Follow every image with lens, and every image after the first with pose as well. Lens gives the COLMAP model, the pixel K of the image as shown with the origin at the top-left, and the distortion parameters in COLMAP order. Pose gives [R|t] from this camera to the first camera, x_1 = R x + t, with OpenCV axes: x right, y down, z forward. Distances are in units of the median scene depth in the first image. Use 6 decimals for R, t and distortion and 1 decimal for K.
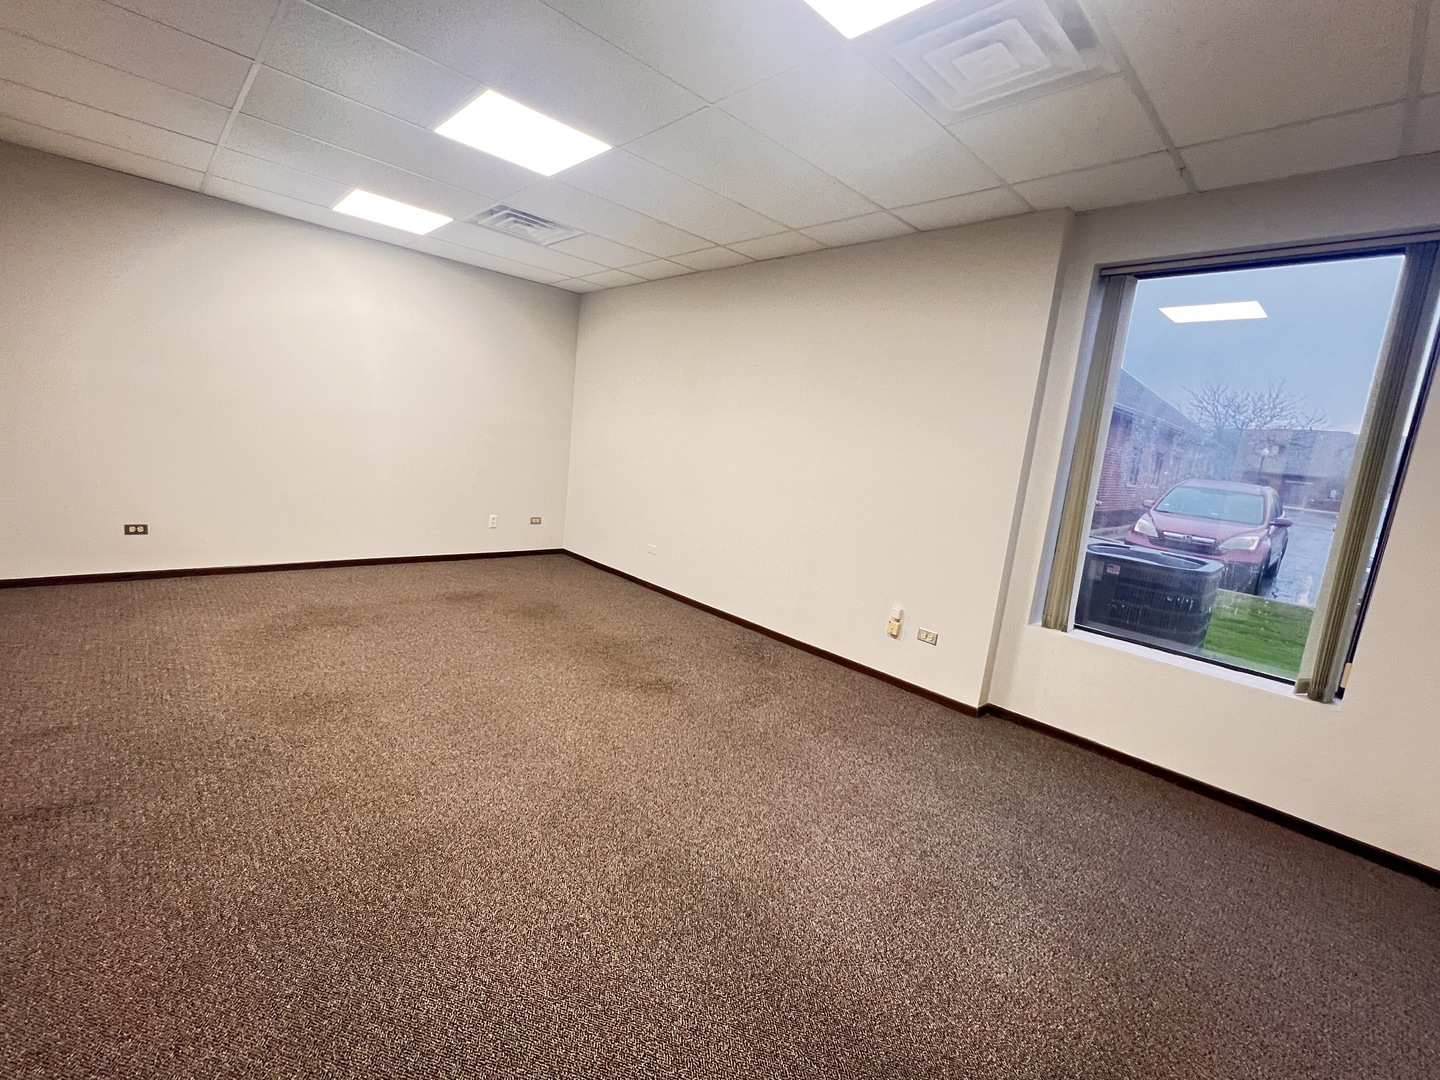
lens RADIAL K [[625.3, 0, 717.4], [0, 625.3, 536.7], [0, 0, 1]] dist [0.002481, -0.000344]
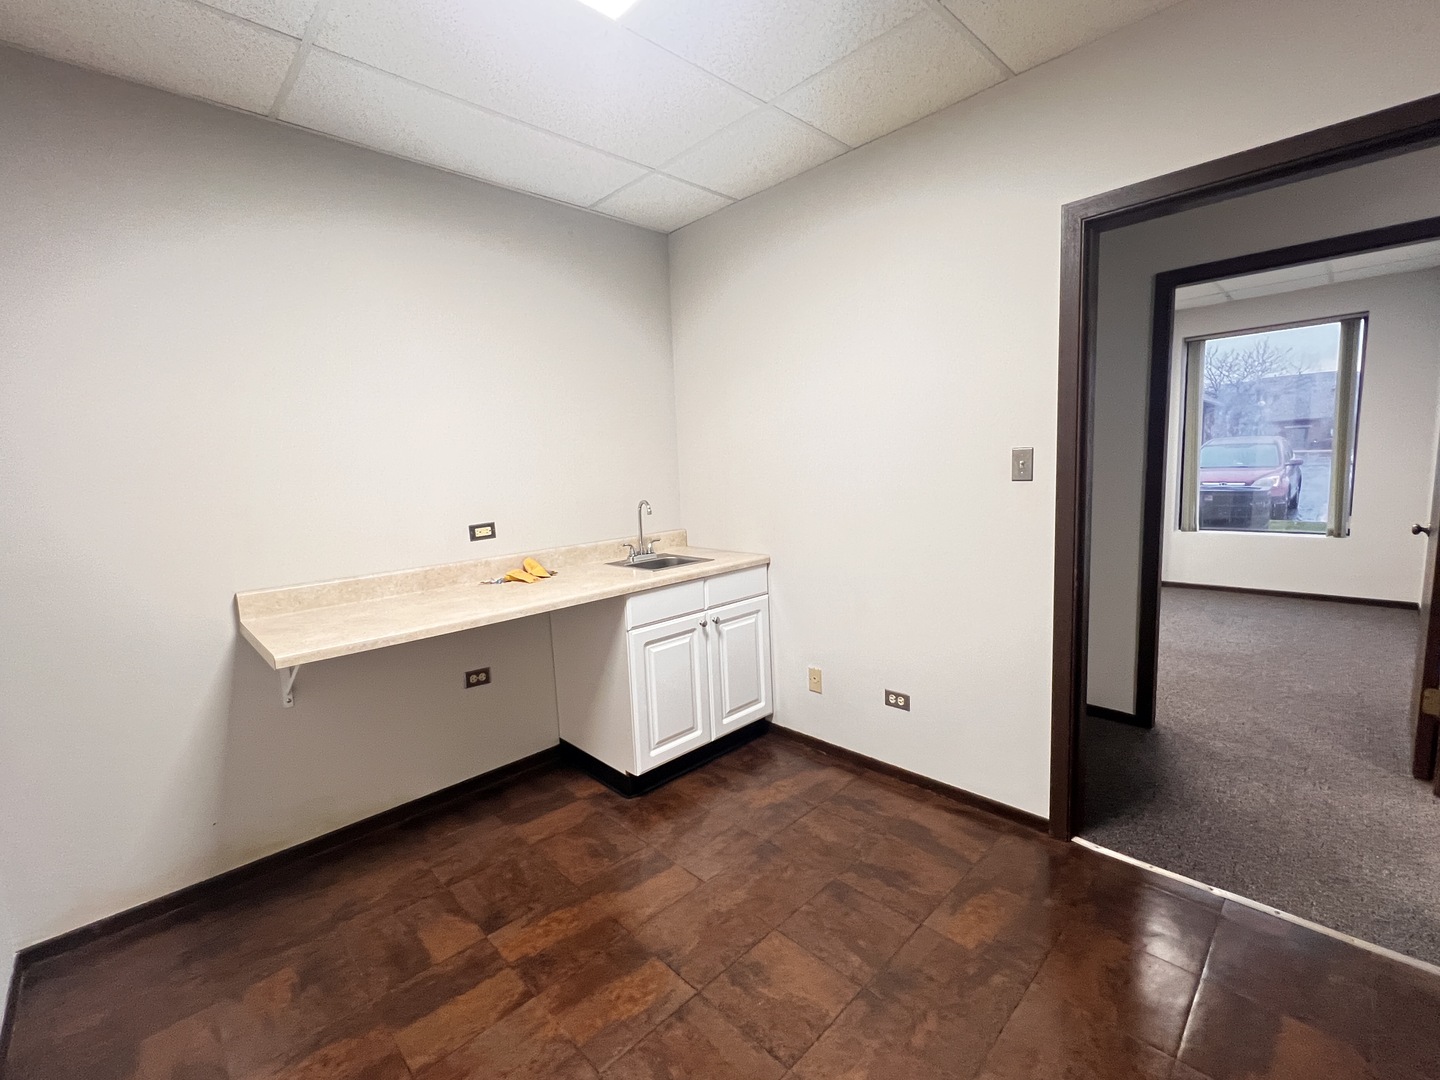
lens RADIAL K [[625.3, 0, 717.1], [0, 625.3, 534.4], [0, 0, 1]] dist [0.002481, -0.000344]
pose [[0.990254, -0.139037, -0.008130, -0.275804], [0.138554, 0.989381, -0.043908, 0.015276], [0.014148, 0.042354, 0.999002, -0.286609]]
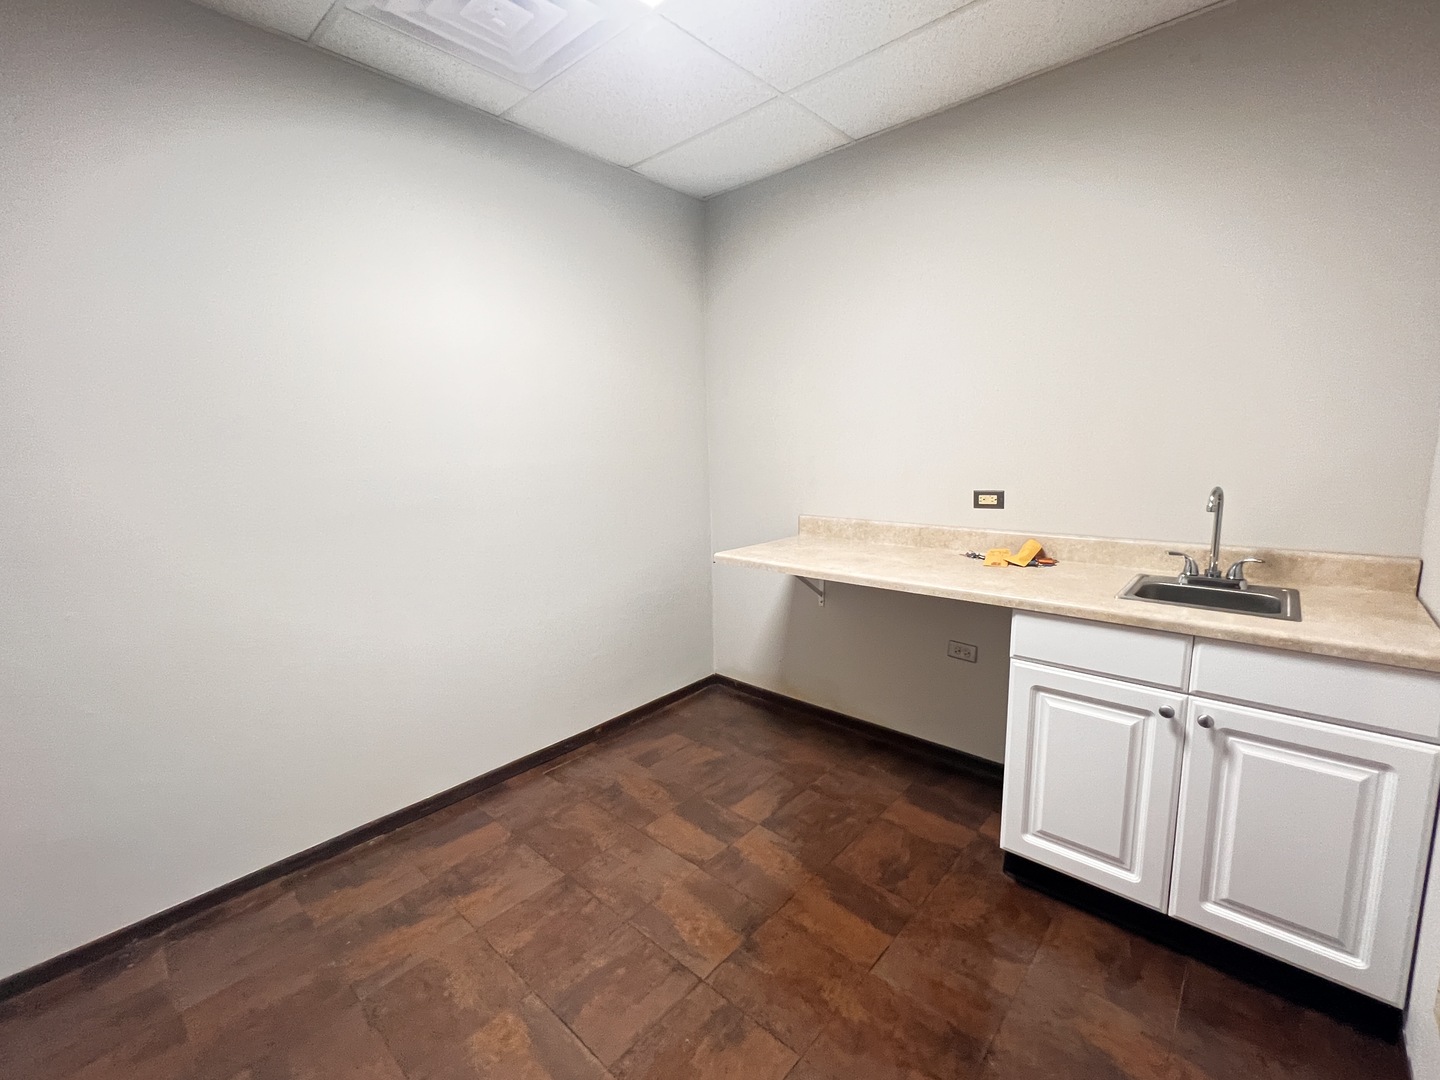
lens RADIAL K [[625.3, 0, 718.8], [0, 625.3, 541.0], [0, 0, 1]] dist [0.002481, -0.000344]
pose [[0.075642, 0.060667, -0.995288, 0.237582], [-0.133724, 0.989748, 0.050166, -0.021079], [0.988128, 0.129299, 0.082980, 0.285229]]
